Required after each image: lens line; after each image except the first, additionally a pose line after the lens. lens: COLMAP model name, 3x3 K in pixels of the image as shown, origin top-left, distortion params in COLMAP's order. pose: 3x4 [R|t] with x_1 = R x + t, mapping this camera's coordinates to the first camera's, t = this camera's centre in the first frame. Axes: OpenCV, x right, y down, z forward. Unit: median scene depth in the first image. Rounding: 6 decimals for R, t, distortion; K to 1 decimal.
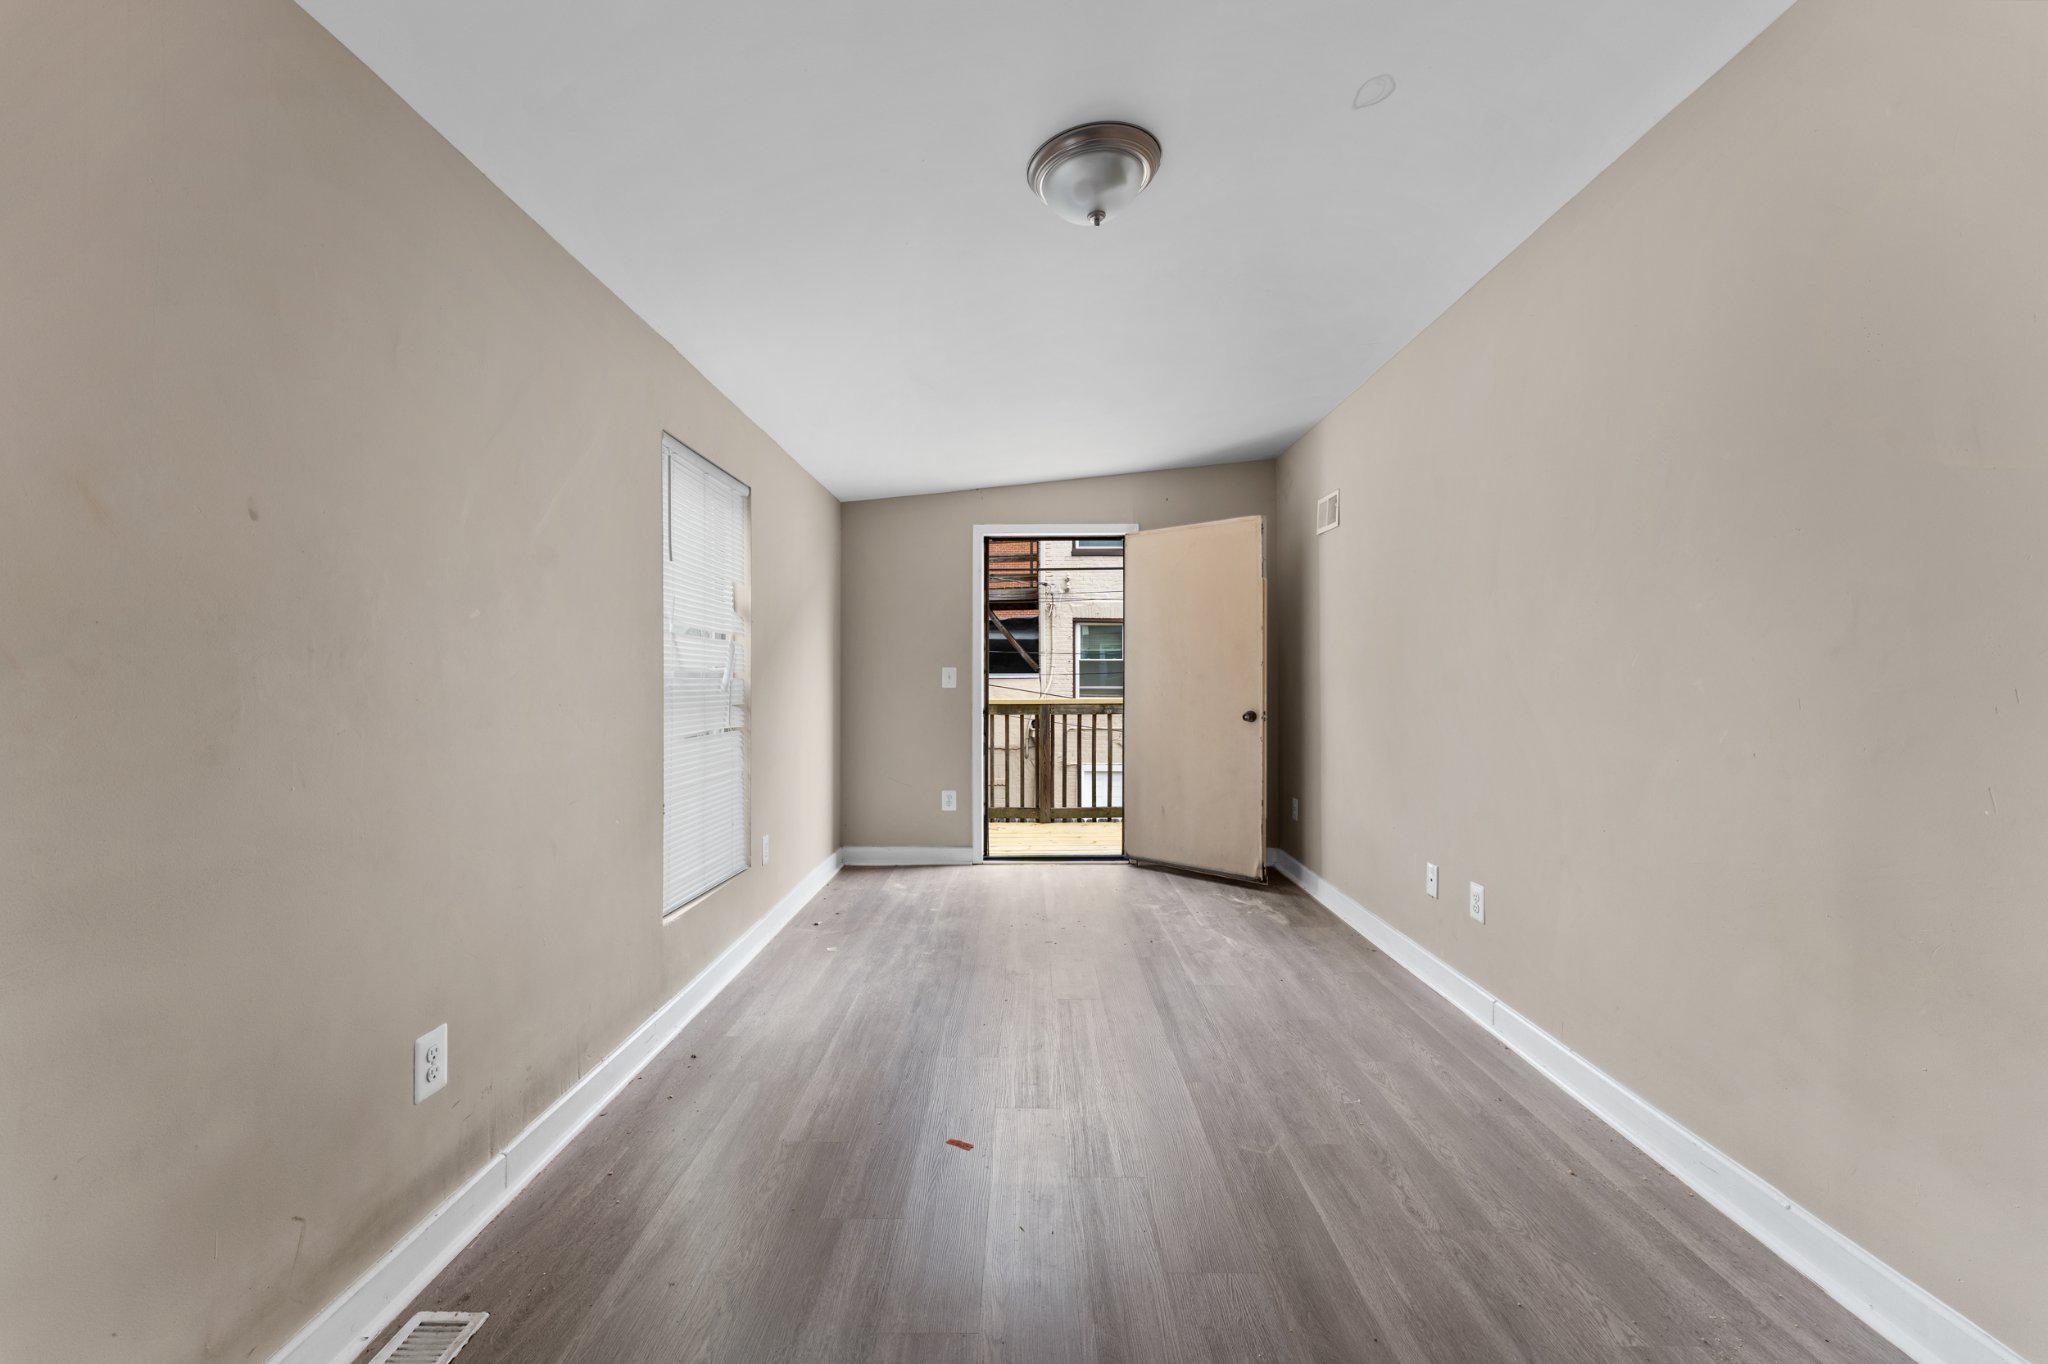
lens RADIAL K [[820.3, 0, 1023.3], [0, 820.3, 678.1], [0, 0, 1]] dist [-0.000119, -0.000017]
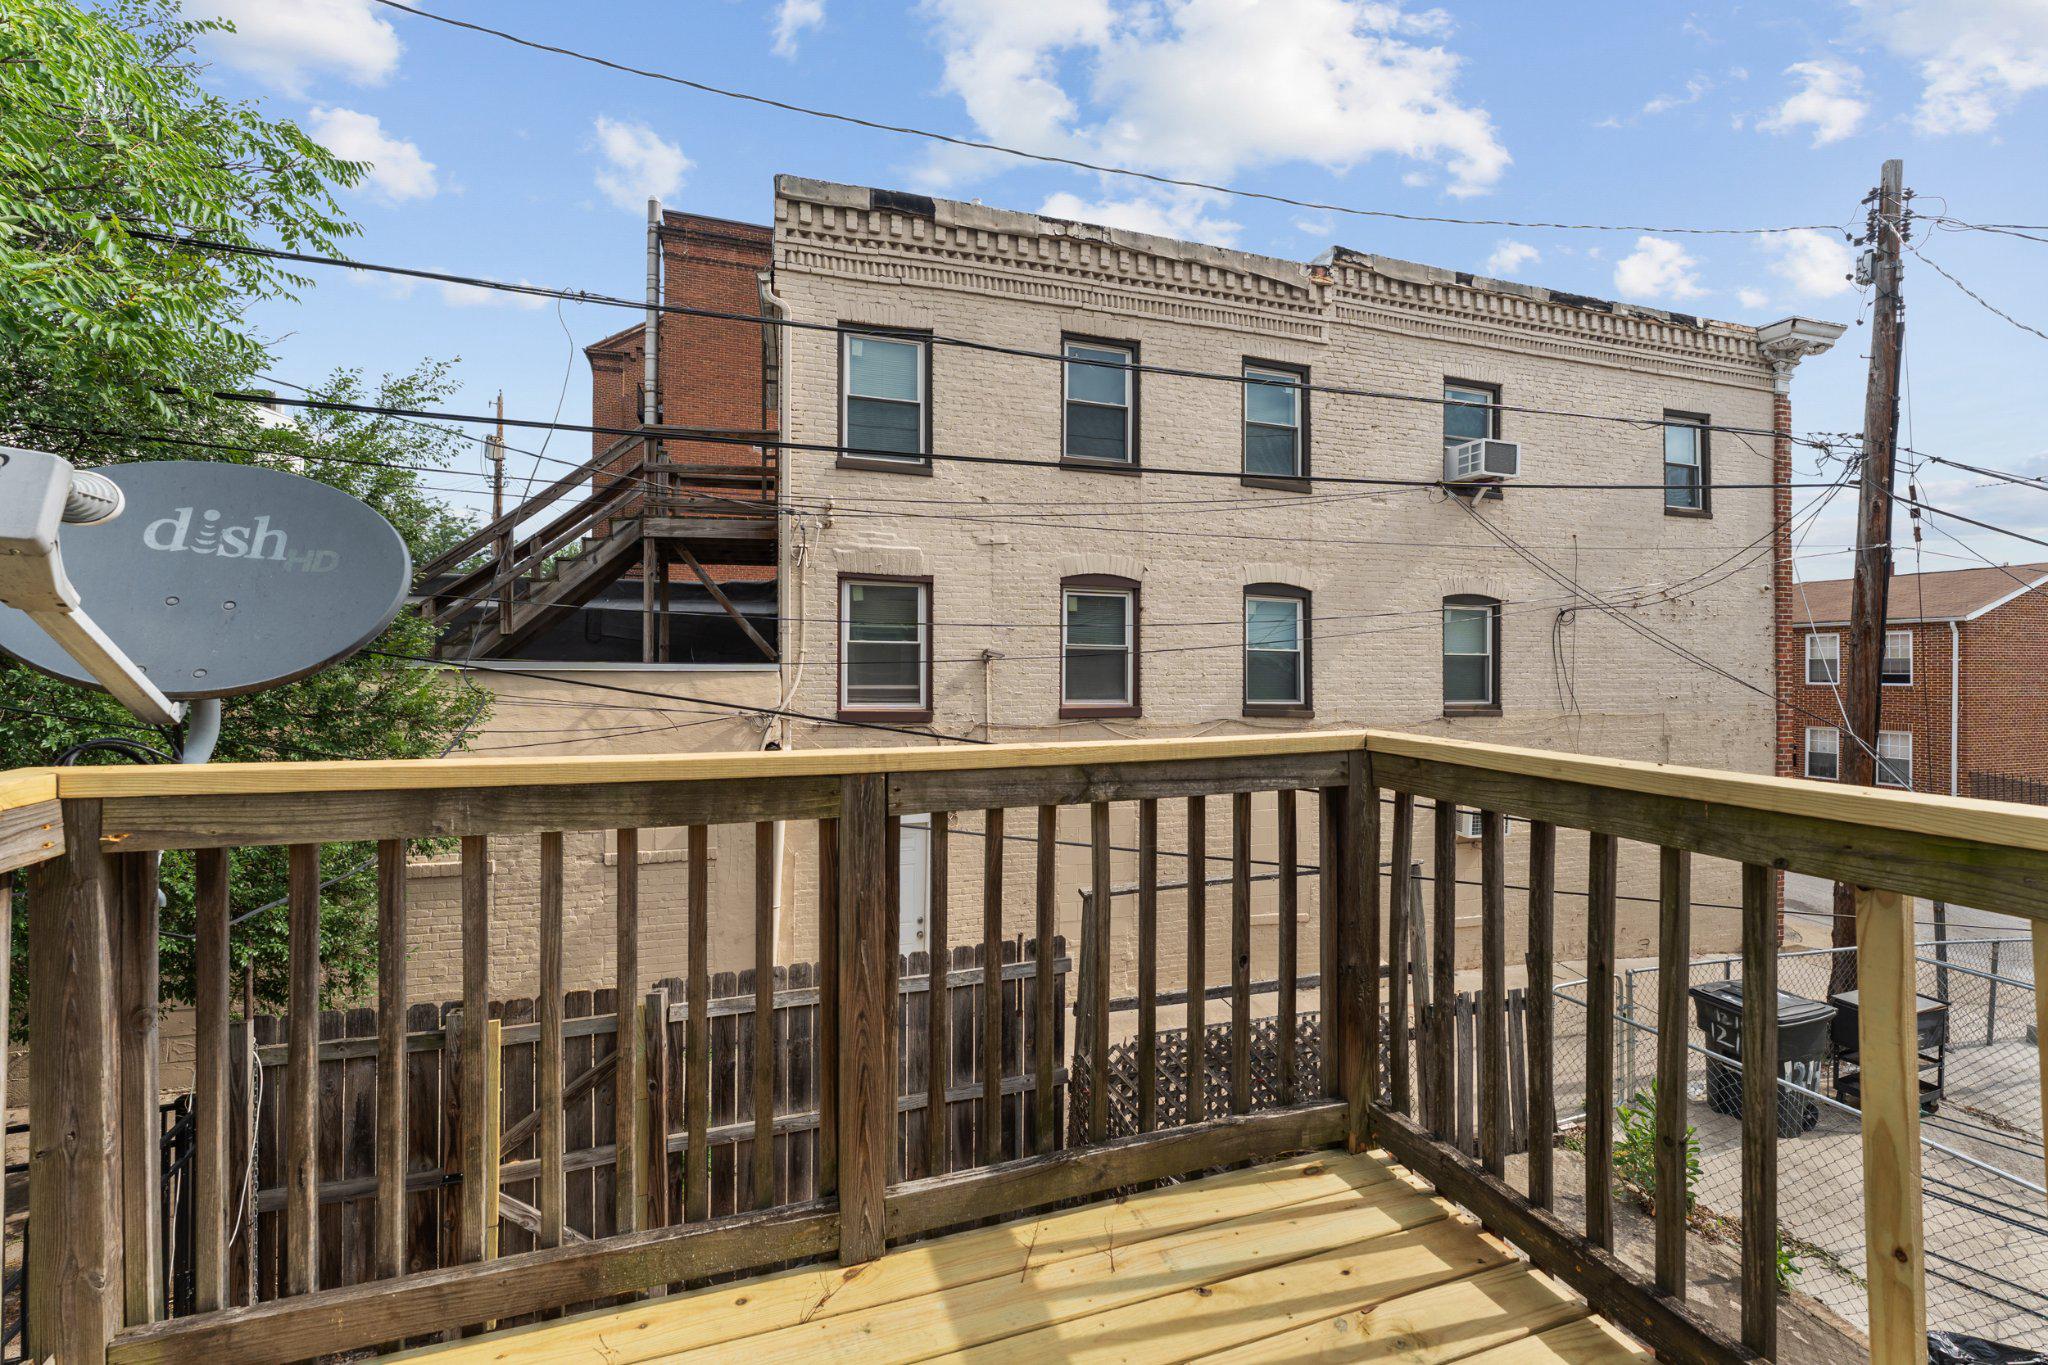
lens RADIAL K [[820.3, 0, 1029.2], [0, 820.3, 683.8], [0, 0, 1]] dist [-0.000119, -0.000017]
pose [[0.951357, 0.005509, 0.308043, 0.009092], [-0.003699, 0.999972, -0.006459, 0.012355], [-0.308070, 0.005006, 0.951351, 0.373543]]
